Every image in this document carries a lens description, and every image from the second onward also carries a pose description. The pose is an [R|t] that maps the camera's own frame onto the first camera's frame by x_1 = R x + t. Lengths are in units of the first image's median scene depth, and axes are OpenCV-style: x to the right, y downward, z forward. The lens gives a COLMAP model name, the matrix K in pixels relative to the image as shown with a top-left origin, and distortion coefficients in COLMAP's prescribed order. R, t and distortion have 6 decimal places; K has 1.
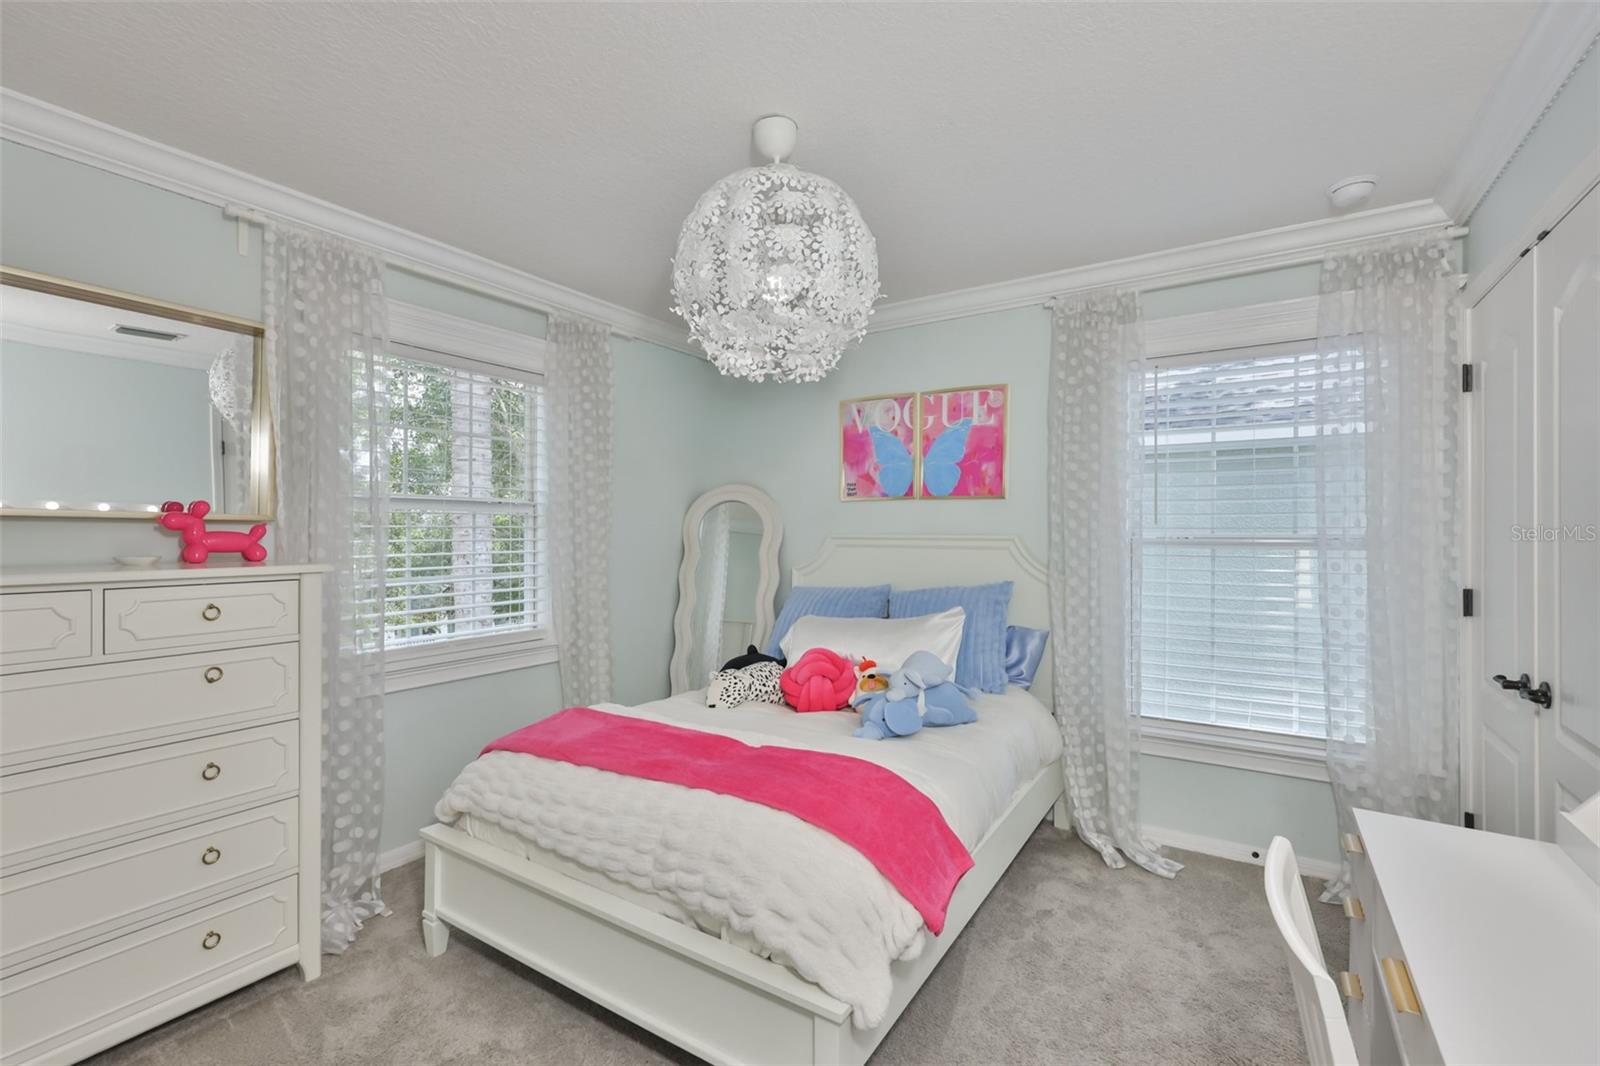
lens RADIAL K [[695.0, 0, 793.4], [0, 695.0, 538.1], [0, 0, 1]] dist [-0.000764, -0.000061]
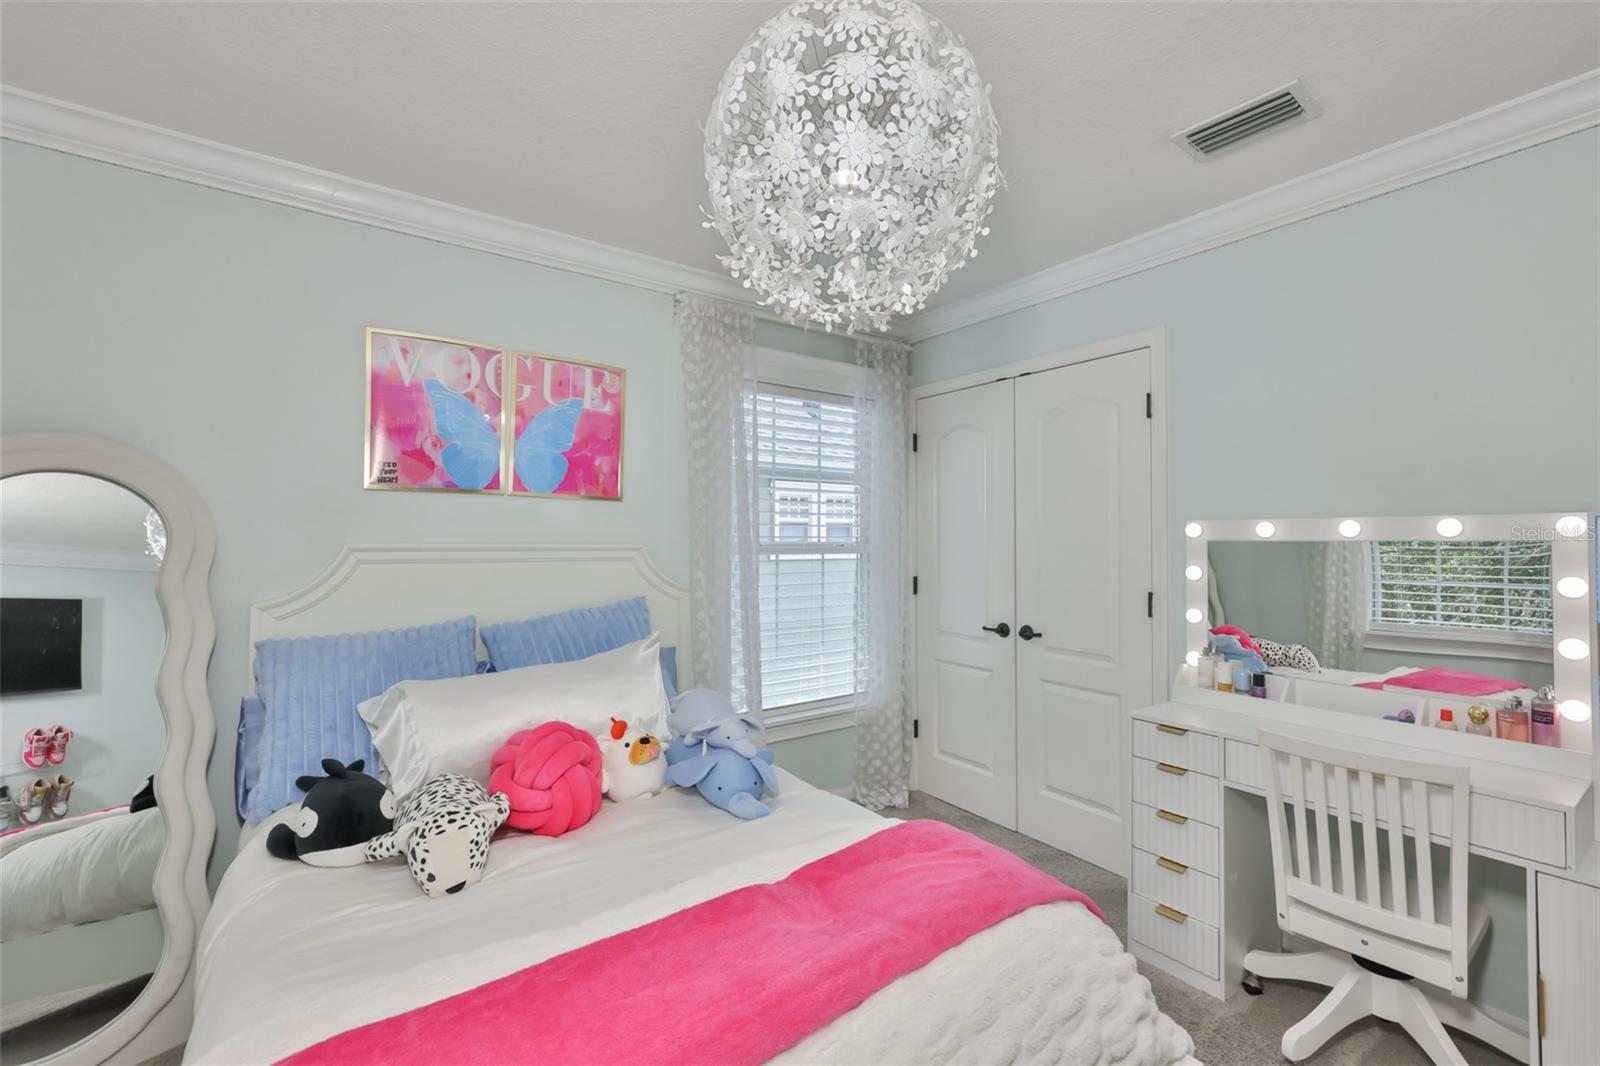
lens RADIAL K [[695.0, 0, 793.4], [0, 695.0, 538.1], [0, 0, 1]] dist [-0.000764, -0.000061]
pose [[0.351330, 0.002783, 0.936248, -0.414850], [0.005936, 0.999969, -0.005200, -0.005330], [-0.936233, 0.007385, 0.351303, 0.484420]]
